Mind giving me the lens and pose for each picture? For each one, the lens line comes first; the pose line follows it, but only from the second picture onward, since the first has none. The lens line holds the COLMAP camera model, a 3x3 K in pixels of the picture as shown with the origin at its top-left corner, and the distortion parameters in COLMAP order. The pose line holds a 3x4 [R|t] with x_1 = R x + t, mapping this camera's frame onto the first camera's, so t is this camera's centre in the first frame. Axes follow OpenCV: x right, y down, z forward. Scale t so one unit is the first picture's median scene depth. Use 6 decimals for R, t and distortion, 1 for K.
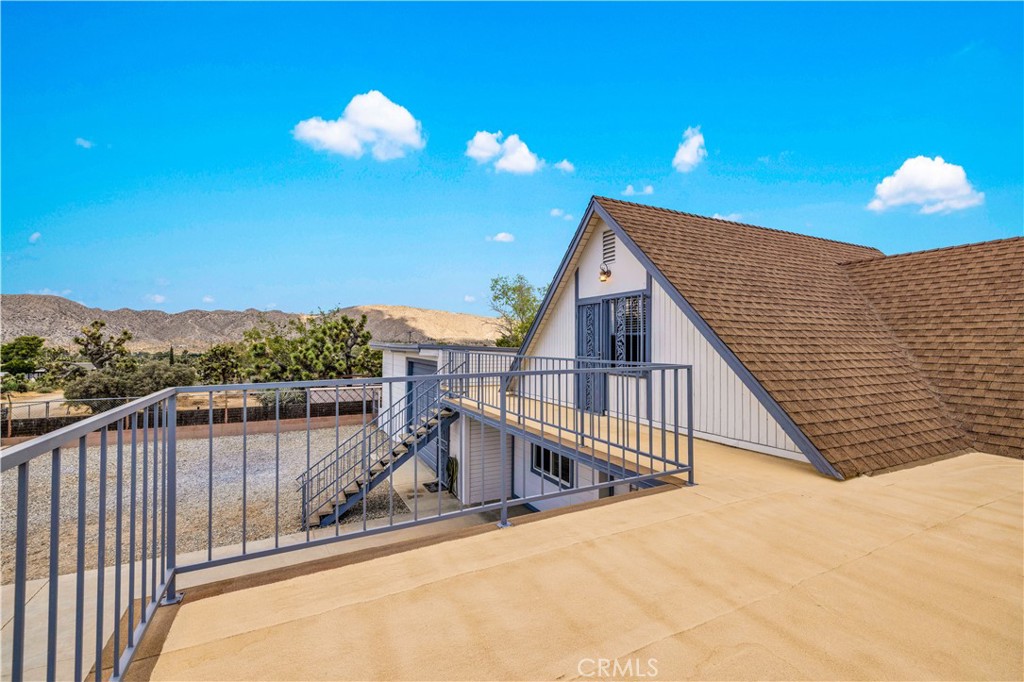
lens RADIAL K [[447.3, 0, 512.9], [0, 447.3, 339.2], [0, 0, 1]] dist [0.000247, 0.000019]
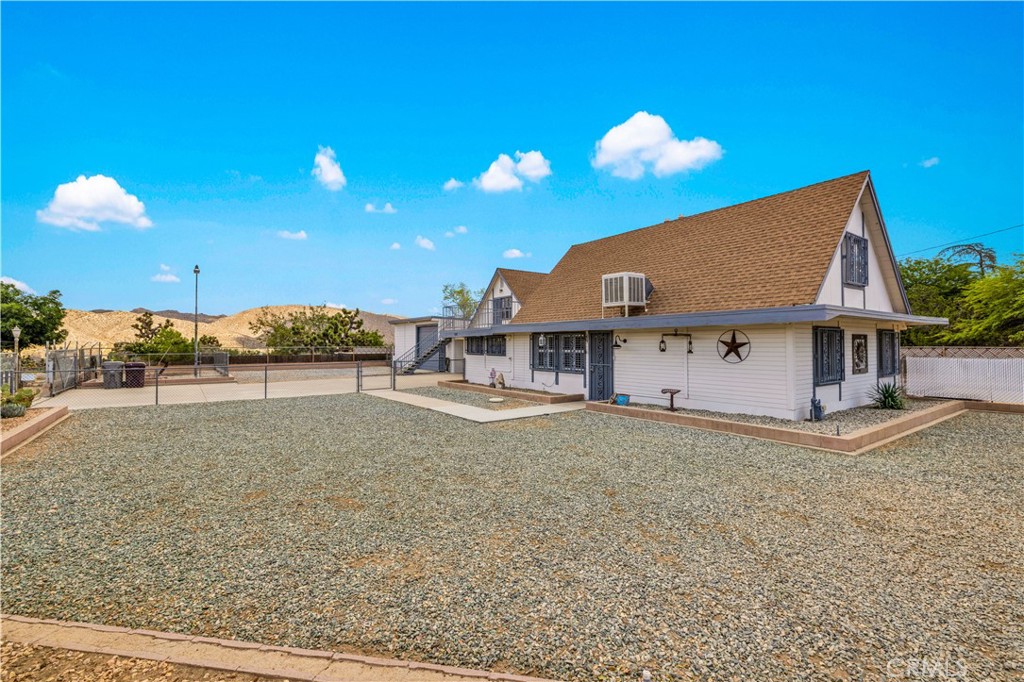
lens RADIAL K [[447.3, 0, 511.4], [0, 447.3, 341.0], [0, 0, 1]] dist [0.000247, 0.000019]
pose [[0.988220, -0.004303, 0.152977, -0.147370], [0.003951, 0.999989, 0.002601, 0.140712], [-0.152986, -0.001966, 0.988226, -1.471415]]
